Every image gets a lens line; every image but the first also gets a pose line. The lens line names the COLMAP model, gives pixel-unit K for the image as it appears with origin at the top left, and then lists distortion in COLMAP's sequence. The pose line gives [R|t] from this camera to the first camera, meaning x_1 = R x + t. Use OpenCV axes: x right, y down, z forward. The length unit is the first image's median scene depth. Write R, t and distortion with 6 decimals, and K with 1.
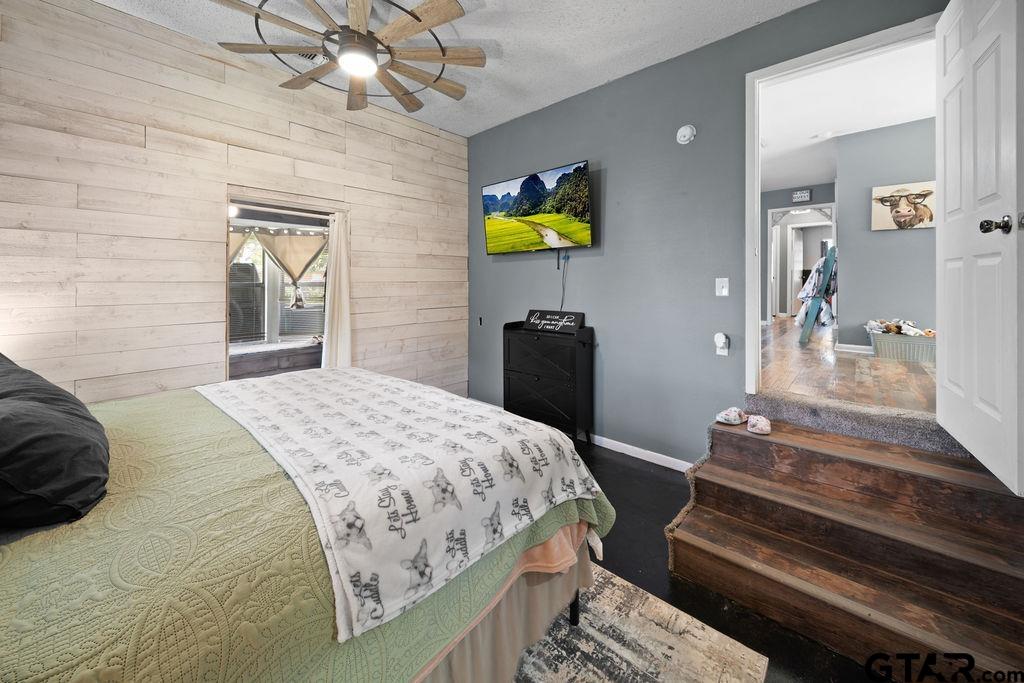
lens RADIAL K [[372.6, 0, 511.0], [0, 372.6, 289.8], [0, 0, 1]] dist [0.000288, -0.000167]
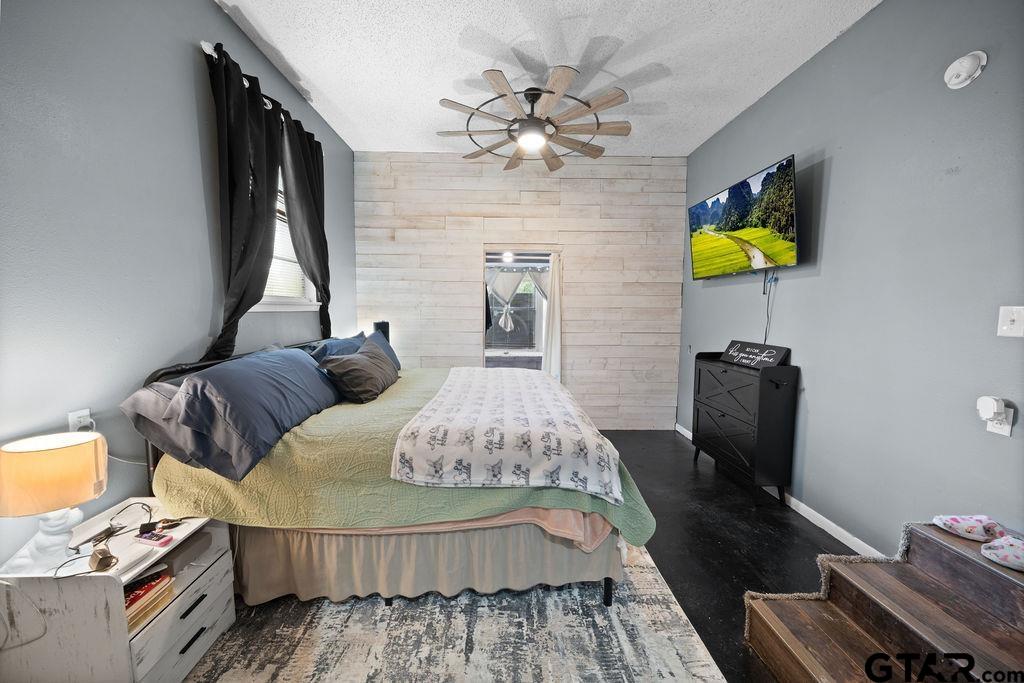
lens RADIAL K [[353.2, 0, 510.3], [0, 353.2, 344.8], [0, 0, 1]] dist [0.000651, 0.000018]
pose [[0.696929, 0.083748, -0.712233, 0.338728], [-0.023126, 0.995266, 0.094399, -0.004217], [0.716767, -0.049318, 0.695567, 0.029026]]
